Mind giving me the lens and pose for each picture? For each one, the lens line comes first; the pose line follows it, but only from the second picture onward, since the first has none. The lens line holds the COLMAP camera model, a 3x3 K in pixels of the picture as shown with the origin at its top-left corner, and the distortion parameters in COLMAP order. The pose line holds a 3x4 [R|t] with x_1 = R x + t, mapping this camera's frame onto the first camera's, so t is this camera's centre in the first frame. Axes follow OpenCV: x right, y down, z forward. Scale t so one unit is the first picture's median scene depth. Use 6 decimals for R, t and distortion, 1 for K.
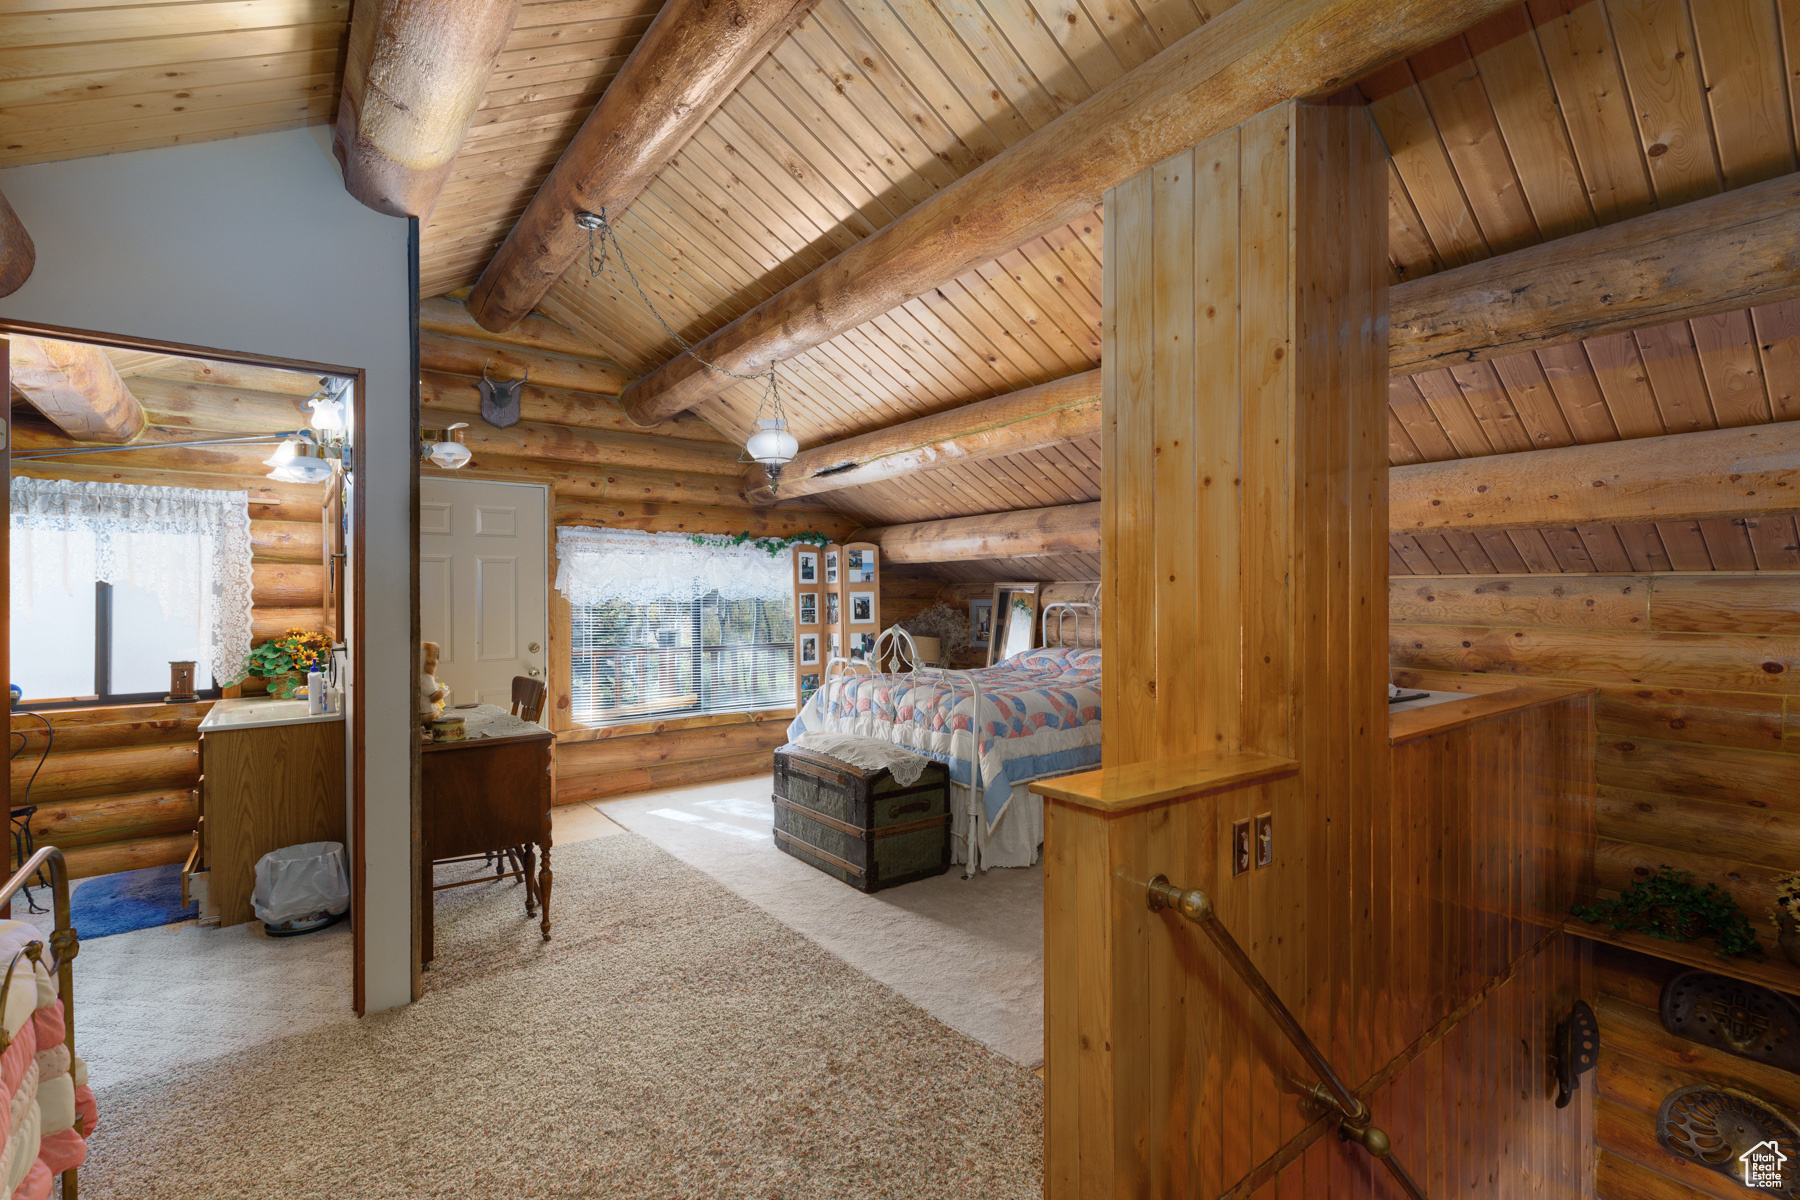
lens RADIAL K [[809.3, 0, 910.4], [0, 809.3, 606.0], [0, 0, 1]] dist [0.007749, -0.000184]
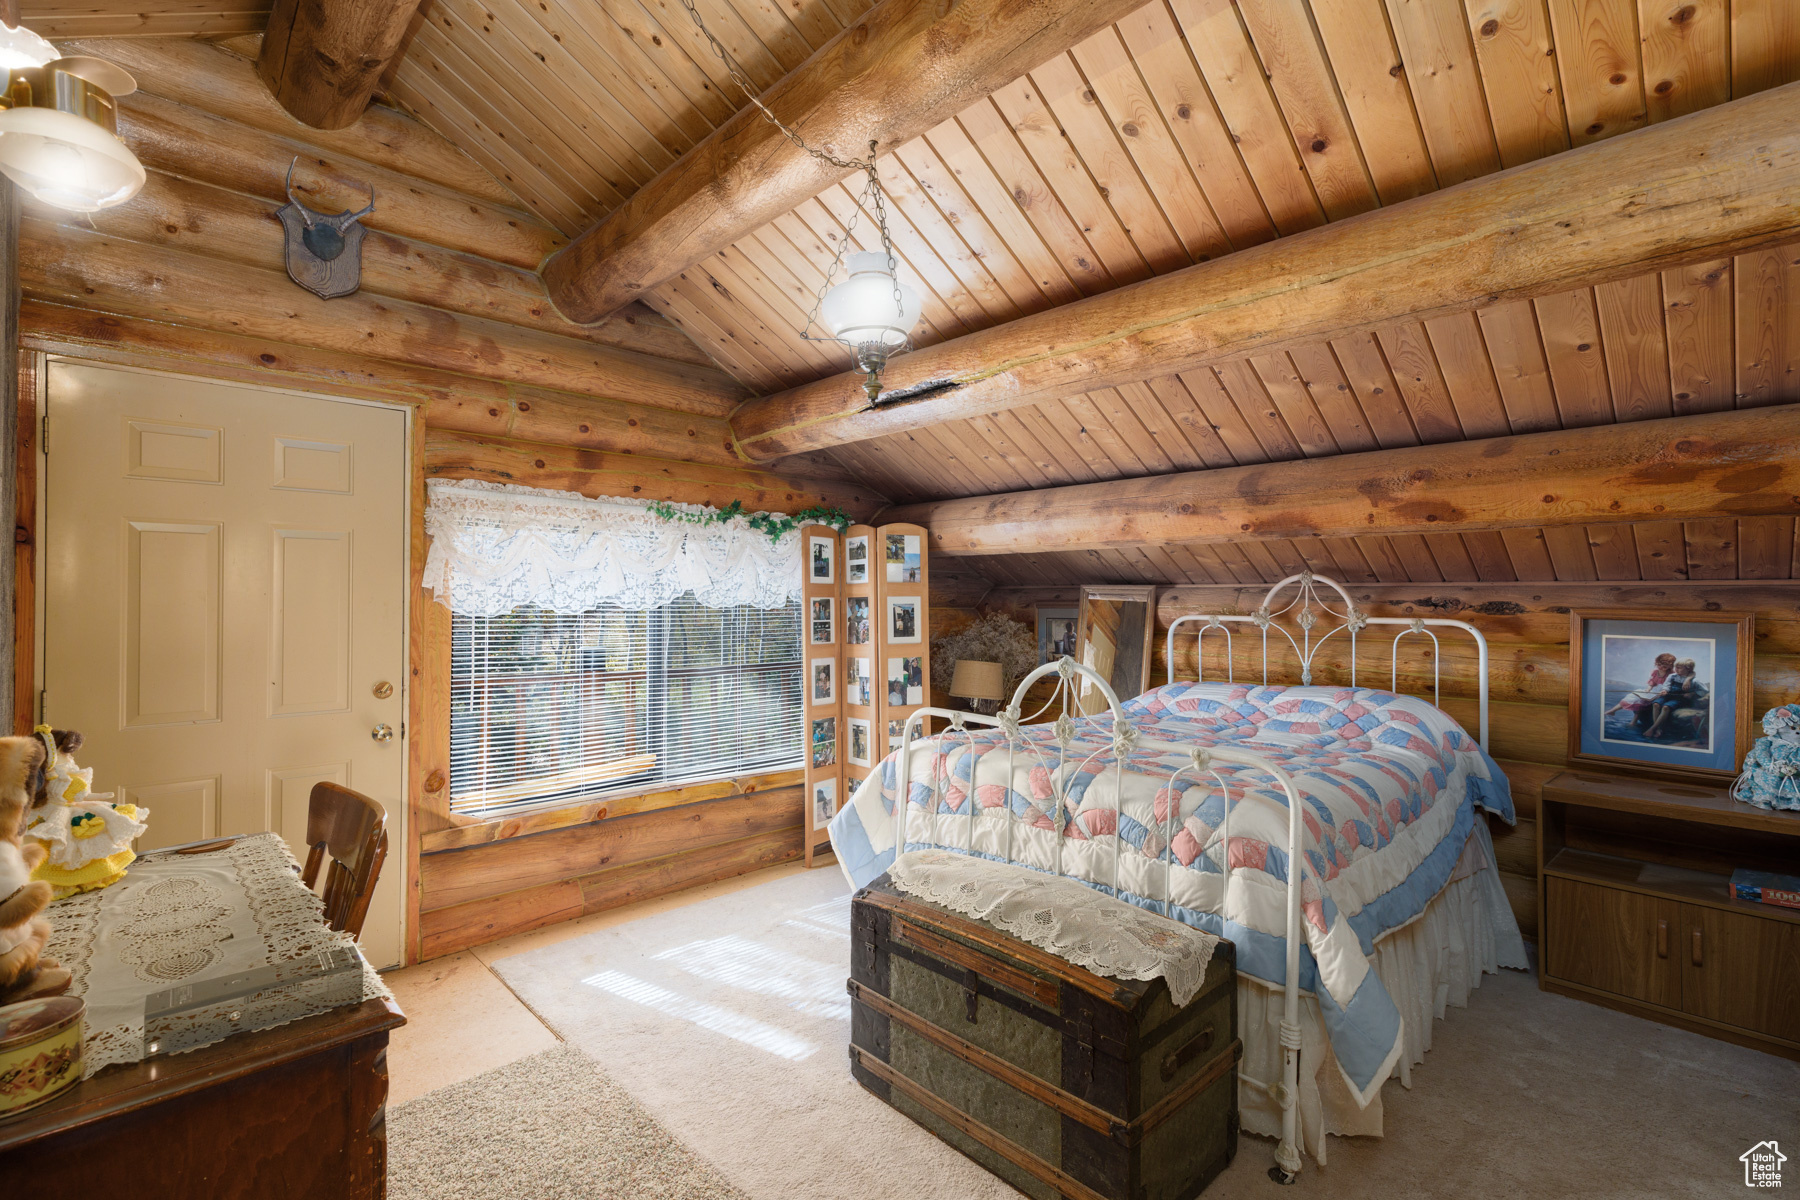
lens RADIAL K [[804.0, 0, 887.9], [0, 804.0, 603.0], [0, 0, 1]] dist [0.003003, -0.000410]
pose [[0.994732, 0.008317, 0.102167, -0.180259], [-0.007418, 0.999930, -0.009174, -0.007384], [-0.102236, 0.008368, 0.994725, 0.426623]]
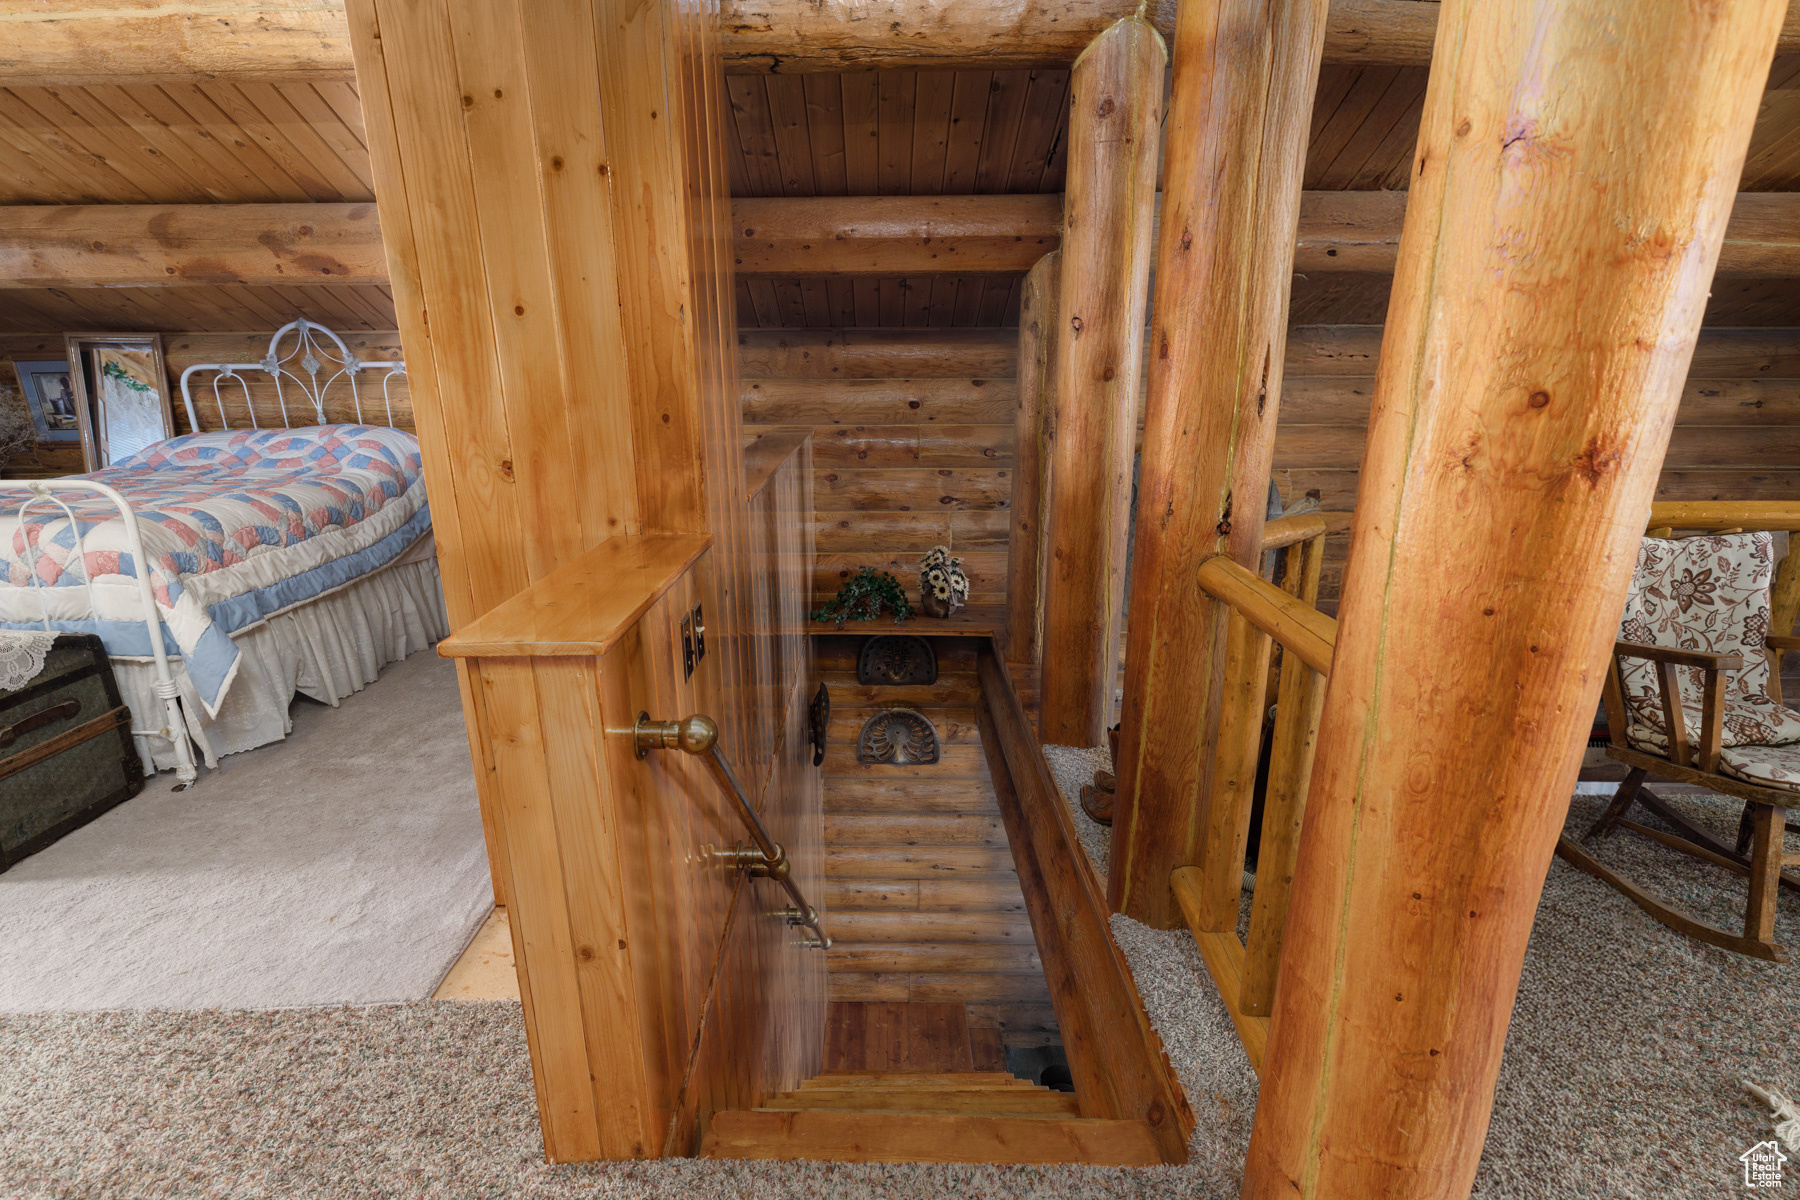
lens RADIAL K [[820.6, 0, 867.6], [0, 820.6, 608.1], [0, 0, 1]] dist [0.006435, -0.000410]
pose [[0.627639, -0.233645, 0.742617, -0.038096], [0.019930, 0.958411, 0.284694, 0.007952], [-0.778250, -0.163885, 0.606193, 0.135987]]
